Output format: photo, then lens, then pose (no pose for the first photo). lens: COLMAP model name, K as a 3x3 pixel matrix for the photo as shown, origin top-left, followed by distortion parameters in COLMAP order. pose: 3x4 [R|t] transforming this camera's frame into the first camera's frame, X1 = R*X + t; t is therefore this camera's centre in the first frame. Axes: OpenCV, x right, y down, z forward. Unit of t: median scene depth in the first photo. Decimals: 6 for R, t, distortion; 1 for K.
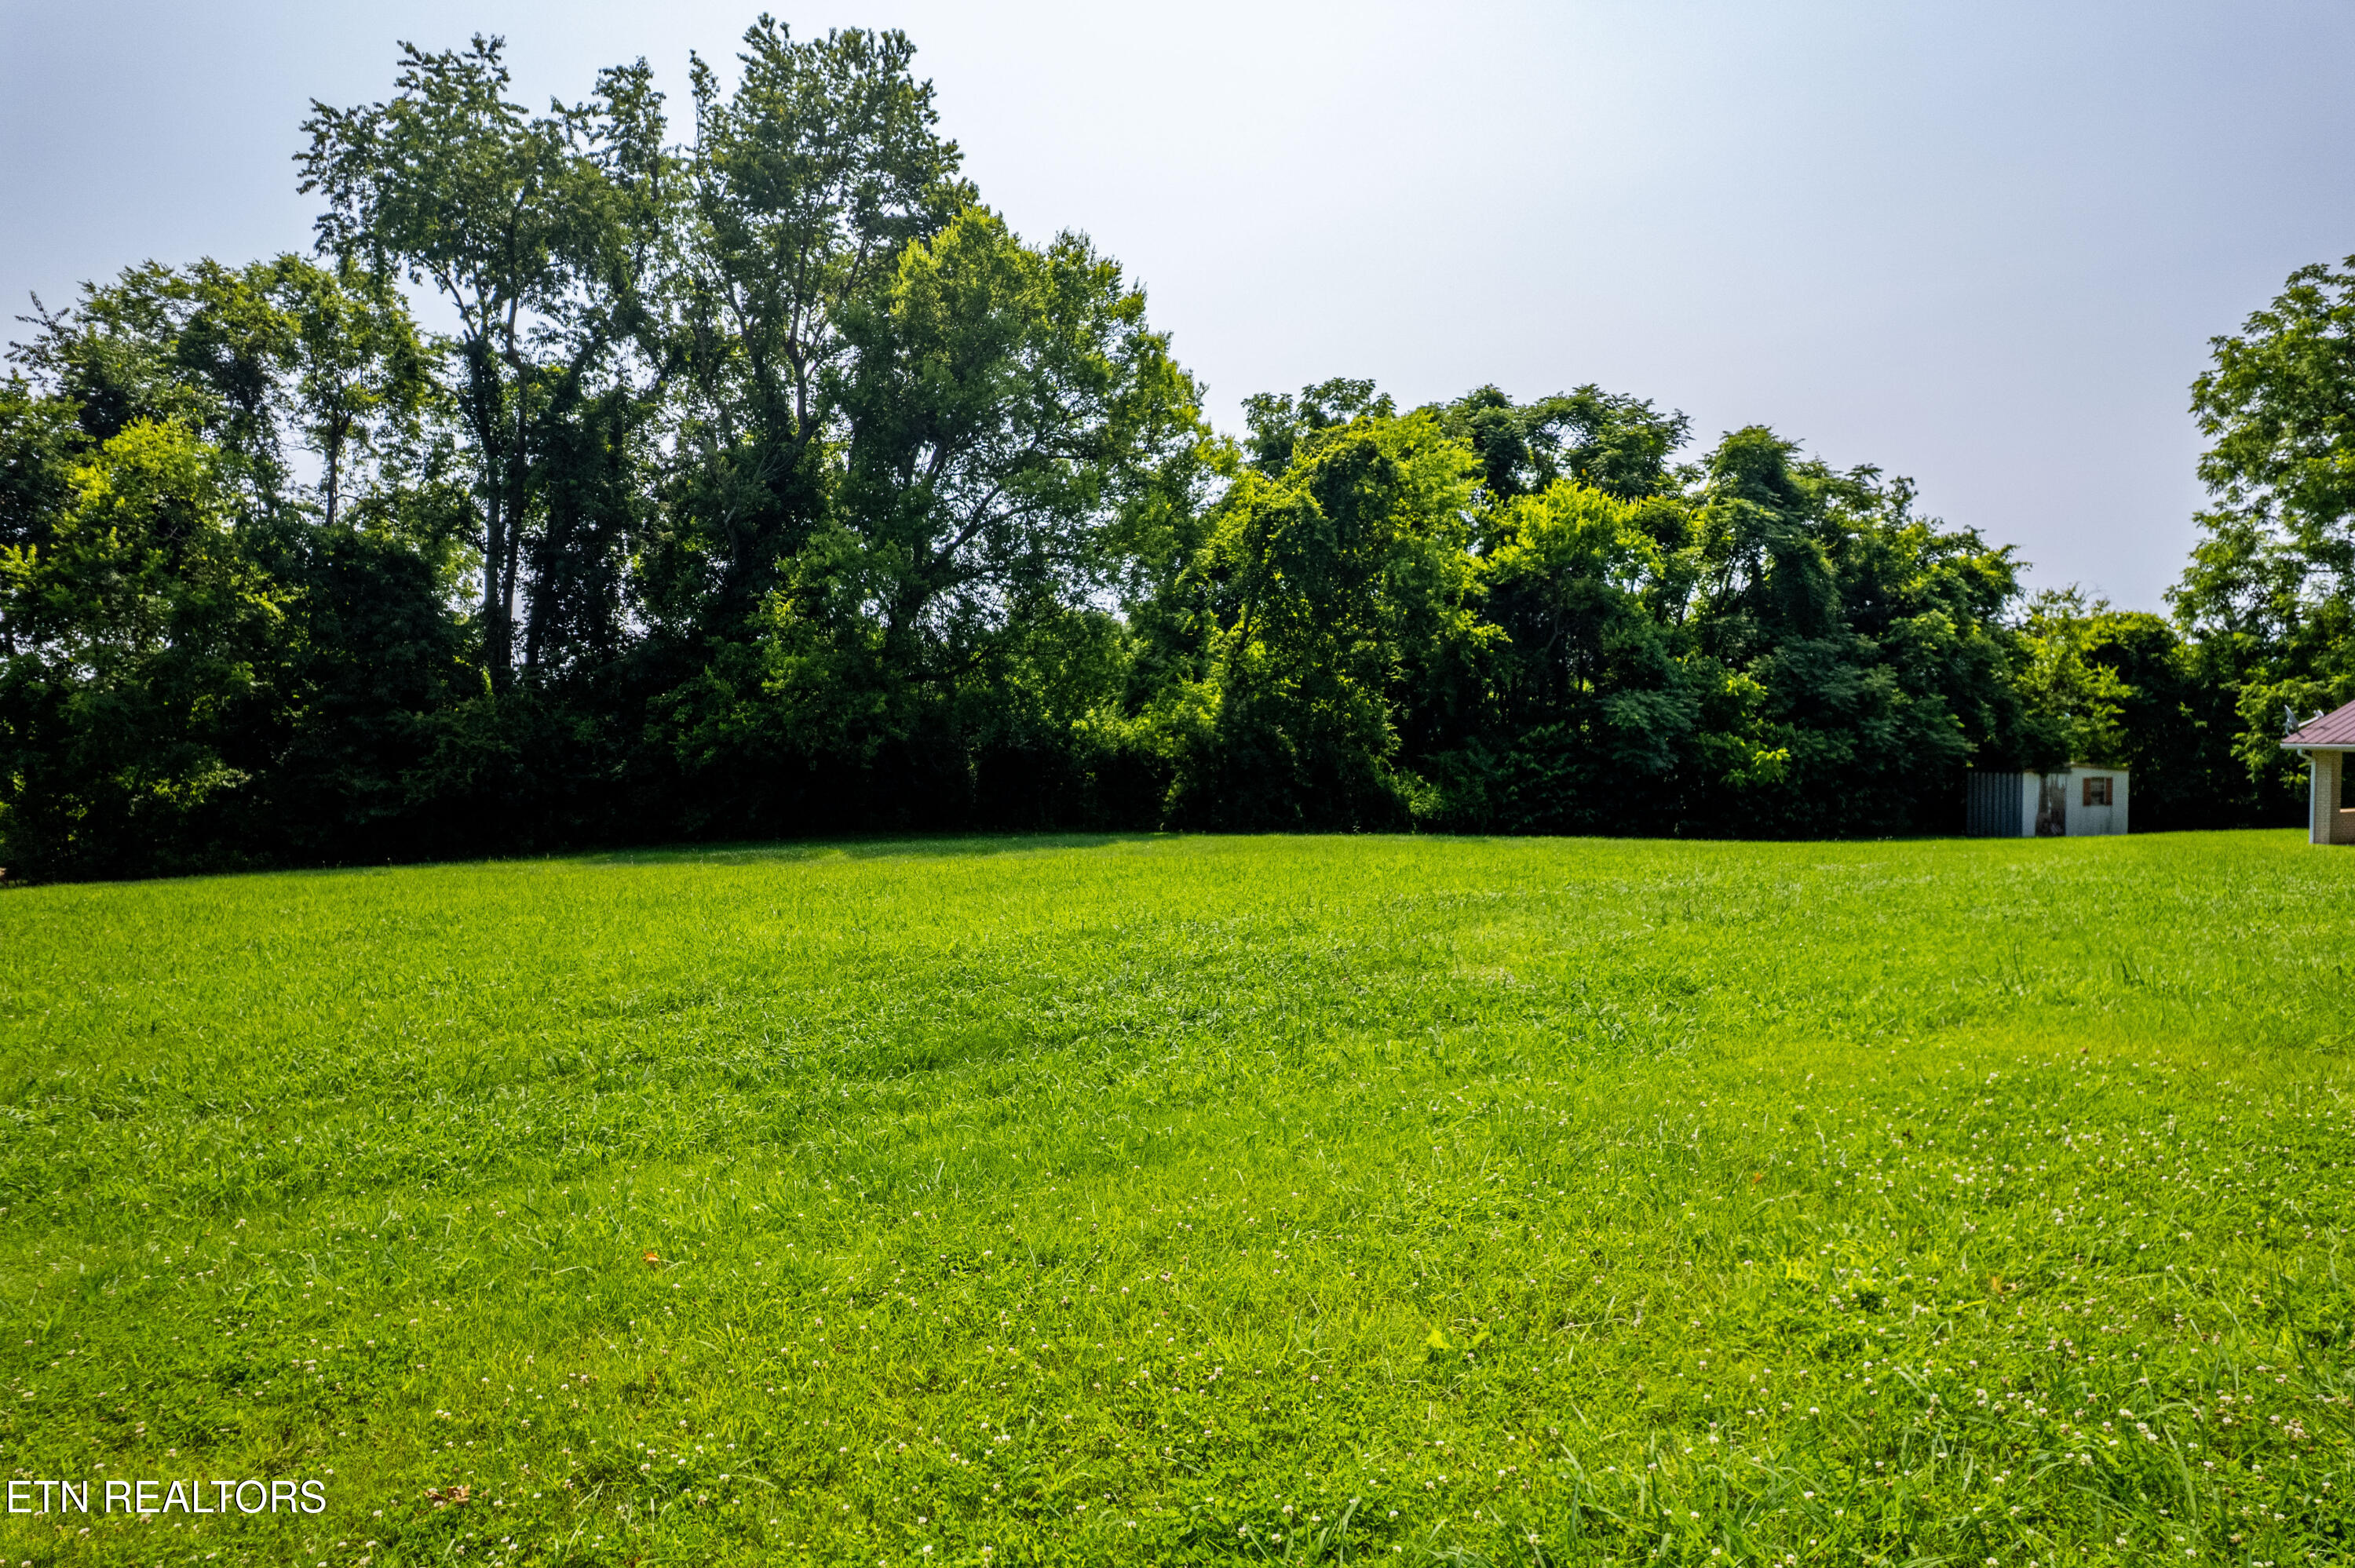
lens RADIAL K [[1506.5, 0, 1189.3], [0, 1506.5, 781.6], [0, 0, 1]] dist [-0.080047, 0.071461]
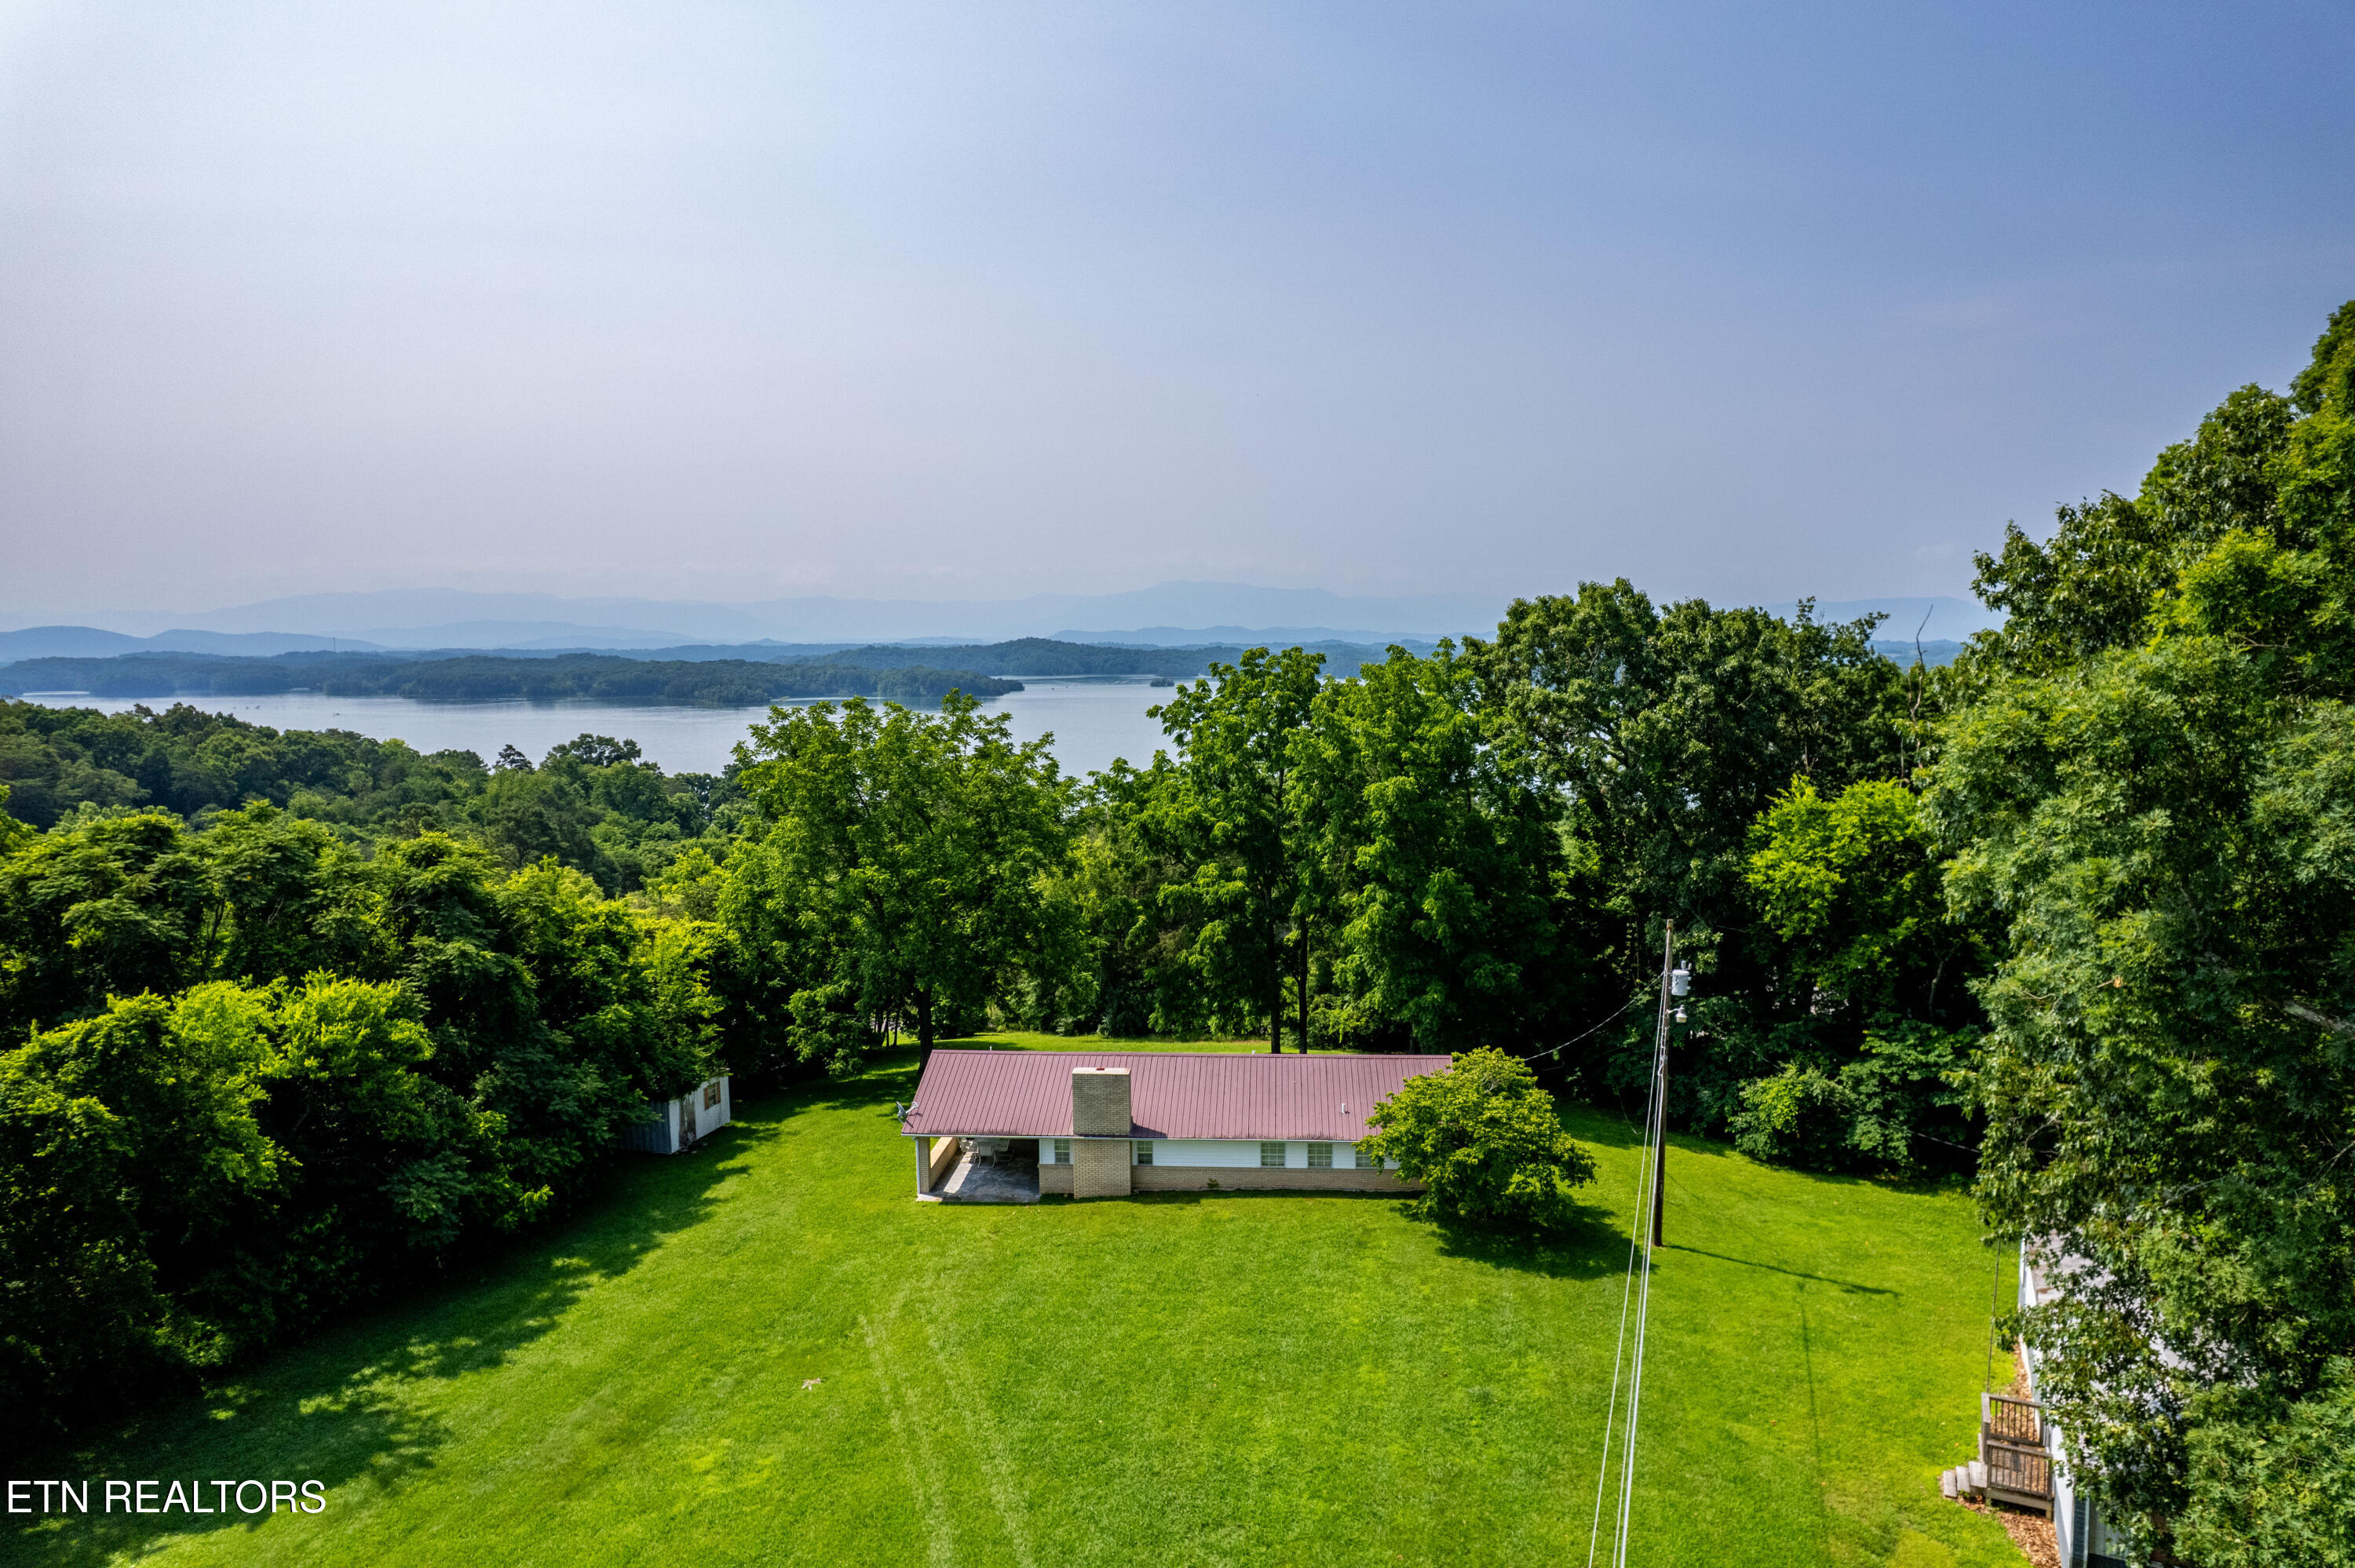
lens RADIAL K [[1506.5, 0, 1189.3], [0, 1506.5, 781.6], [0, 0, 1]] dist [-0.080047, 0.071461]
pose [[0.477801, -0.085864, 0.874262, -0.294200], [0.048312, 0.996274, 0.071444, -0.341589], [-0.877138, 0.008101, 0.480169, 0.020786]]
